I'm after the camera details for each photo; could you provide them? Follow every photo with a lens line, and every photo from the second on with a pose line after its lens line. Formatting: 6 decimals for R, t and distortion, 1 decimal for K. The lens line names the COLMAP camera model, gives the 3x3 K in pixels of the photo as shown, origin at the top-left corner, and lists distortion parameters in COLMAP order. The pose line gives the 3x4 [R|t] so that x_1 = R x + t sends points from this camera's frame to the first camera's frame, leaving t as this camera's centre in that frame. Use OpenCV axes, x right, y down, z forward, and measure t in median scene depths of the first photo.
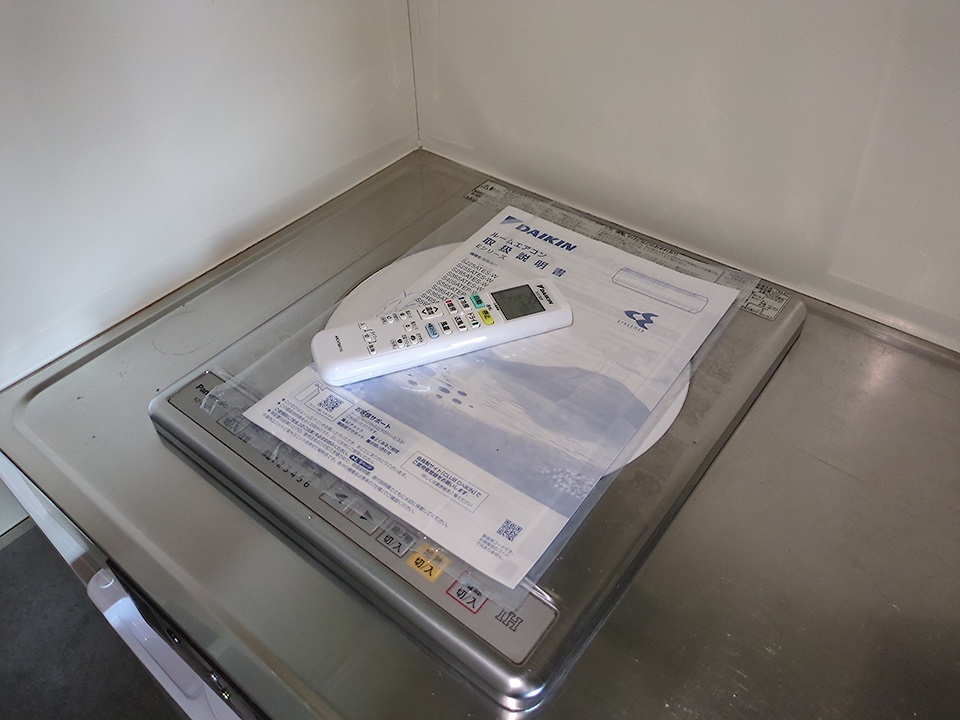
lens RADIAL K [[729.1, 0, 474.2], [0, 729.1, 357.8], [0, 0, 1]] dist [0.046580, -0.020379]
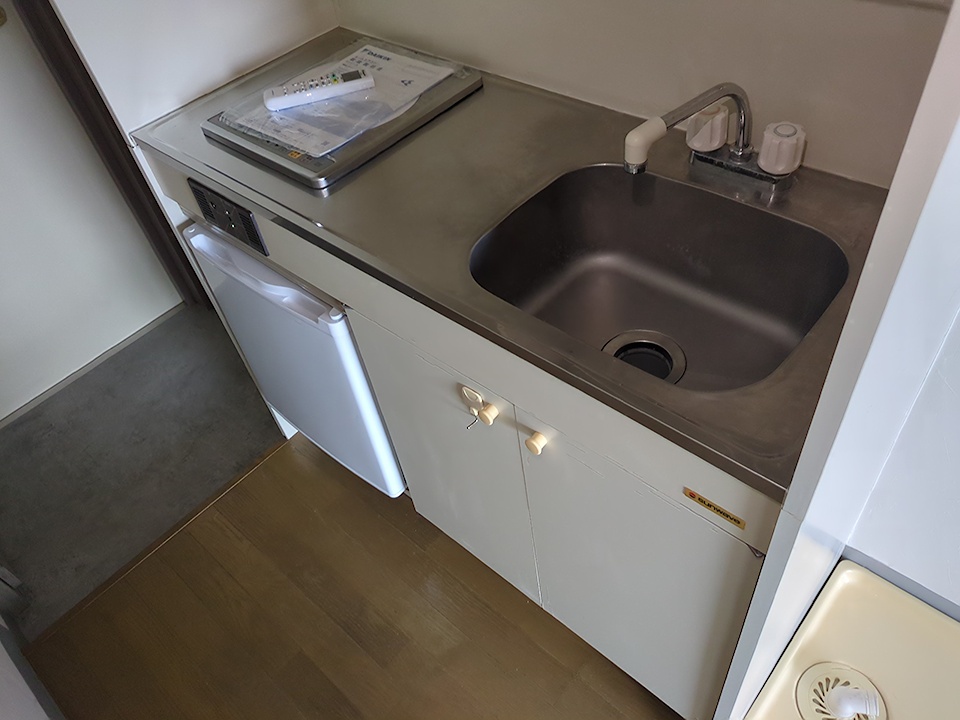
lens RADIAL K [[729.1, 0, 486.4], [0, 729.1, 361.2], [0, 0, 1]] dist [0.046580, -0.020379]
pose [[0.994773, -0.021406, -0.099842, 0.702874], [0.027142, 0.998037, 0.056447, 0.708195], [0.098437, -0.058862, 0.993401, -1.330499]]
